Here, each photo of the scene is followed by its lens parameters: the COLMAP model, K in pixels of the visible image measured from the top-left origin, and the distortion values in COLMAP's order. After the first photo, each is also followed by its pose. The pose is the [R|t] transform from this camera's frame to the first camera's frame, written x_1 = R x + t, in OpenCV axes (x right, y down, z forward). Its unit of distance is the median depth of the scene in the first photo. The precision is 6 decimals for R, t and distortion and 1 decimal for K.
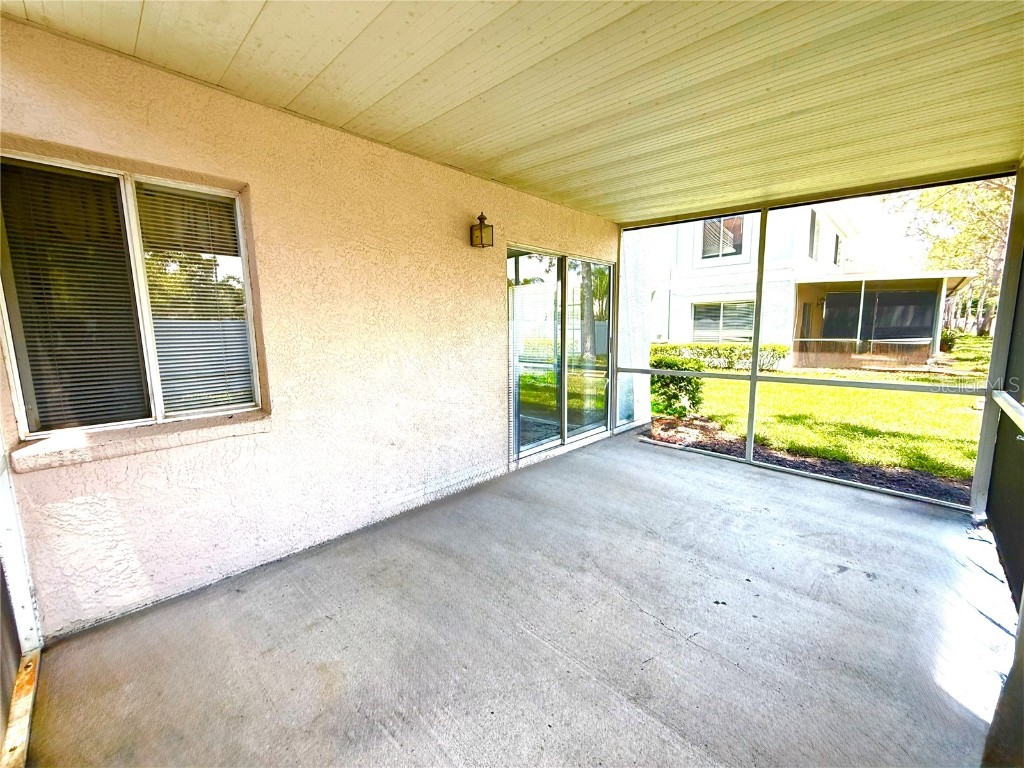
lens RADIAL K [[401.8, 0, 512.0], [0, 401.8, 384.0], [0, 0, 1]] dist [0.001335, 0.000156]
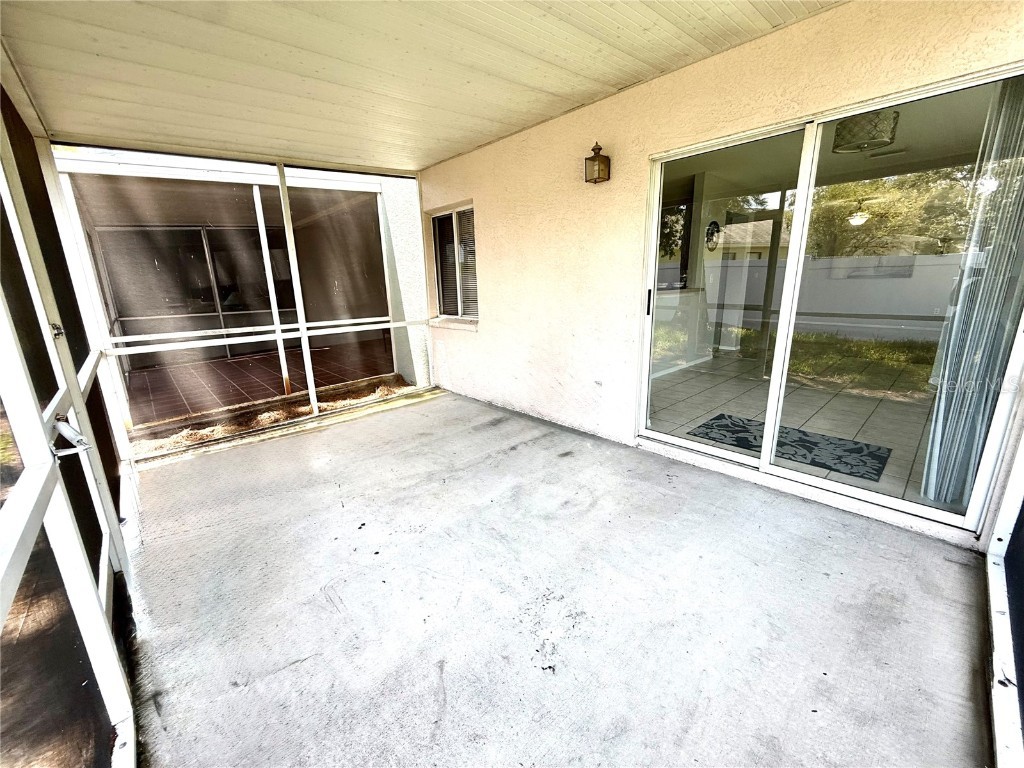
lens RADIAL K [[408.5, 0, 512.0], [0, 408.5, 384.0], [0, 0, 1]] dist [-0.000533, 0.000465]
pose [[-0.034309, 0.259521, -0.965128, 1.126493], [-0.110452, 0.958796, 0.261745, -0.144849], [0.993289, 0.115580, -0.004231, 1.024404]]
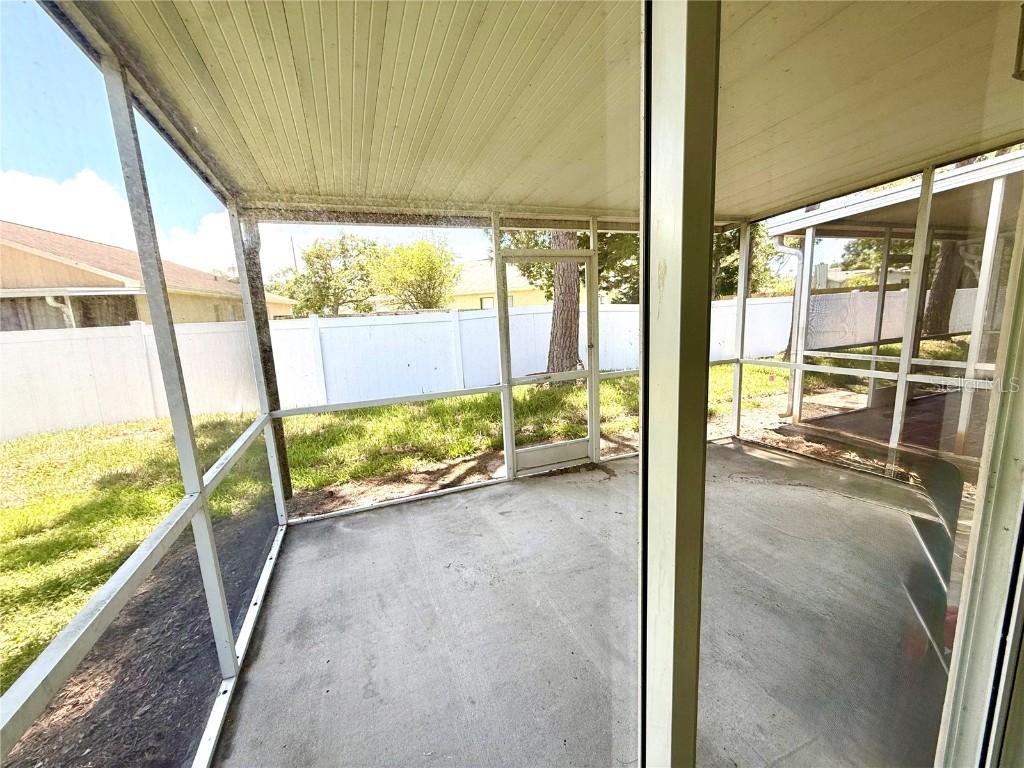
lens RADIAL K [[408.5, 0, 512.0], [0, 408.5, 384.0], [0, 0, 1]] dist [-0.000533, 0.000465]
pose [[-0.910450, -0.011424, 0.413461, 0.188144], [0.116386, 0.952153, 0.282592, -0.300058], [-0.396907, 0.305407, -0.865559, 1.742558]]
